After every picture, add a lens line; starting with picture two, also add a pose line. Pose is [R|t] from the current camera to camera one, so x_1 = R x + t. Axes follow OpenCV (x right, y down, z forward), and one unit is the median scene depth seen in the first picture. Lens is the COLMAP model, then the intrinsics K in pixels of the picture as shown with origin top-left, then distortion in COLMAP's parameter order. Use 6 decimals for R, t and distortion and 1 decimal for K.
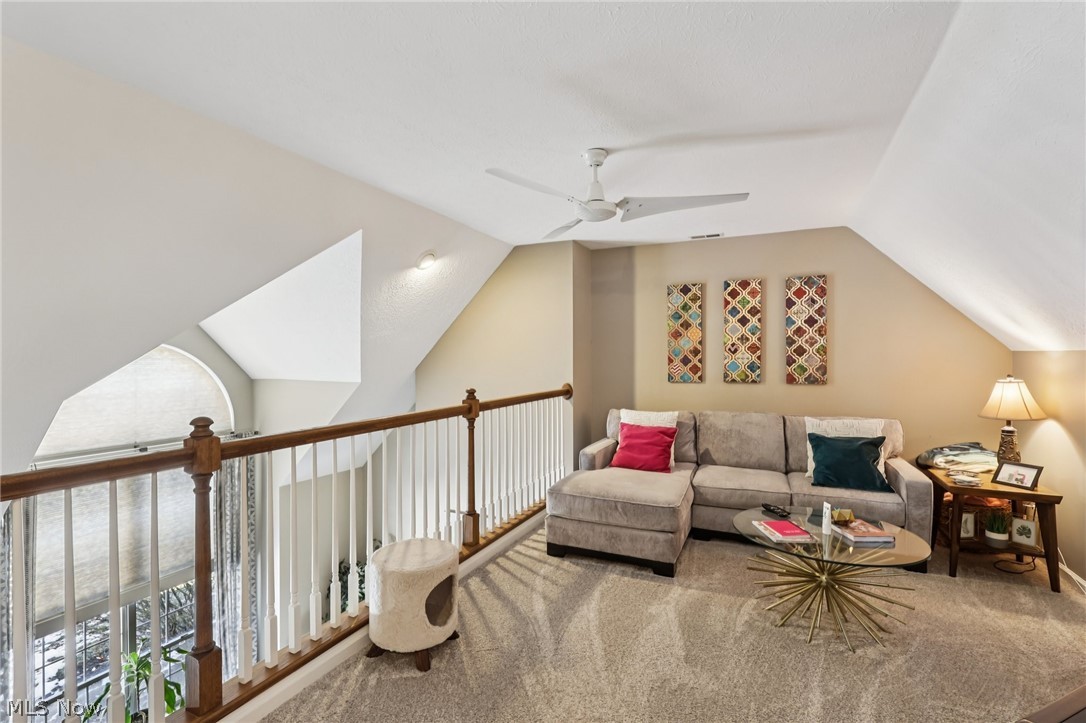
lens RADIAL K [[507.1, 0, 540.6], [0, 507.1, 358.3], [0, 0, 1]] dist [0.000712, 0.000672]
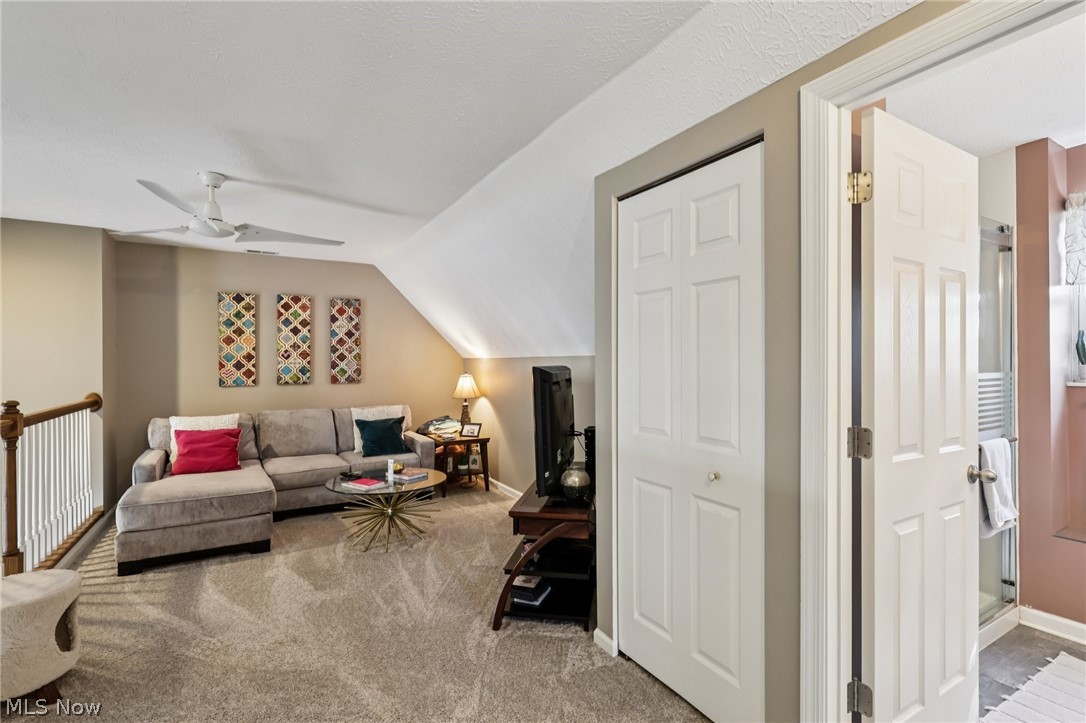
lens RADIAL K [[501.1, 0, 542.4], [0, 501.1, 362.8], [0, 0, 1]] dist [0.000347, 0.000588]
pose [[0.568772, -0.003143, 0.822489, -0.262418], [0.005352, 0.999986, 0.000120, 0.002215], [-0.822478, 0.004333, 0.568780, -0.136501]]
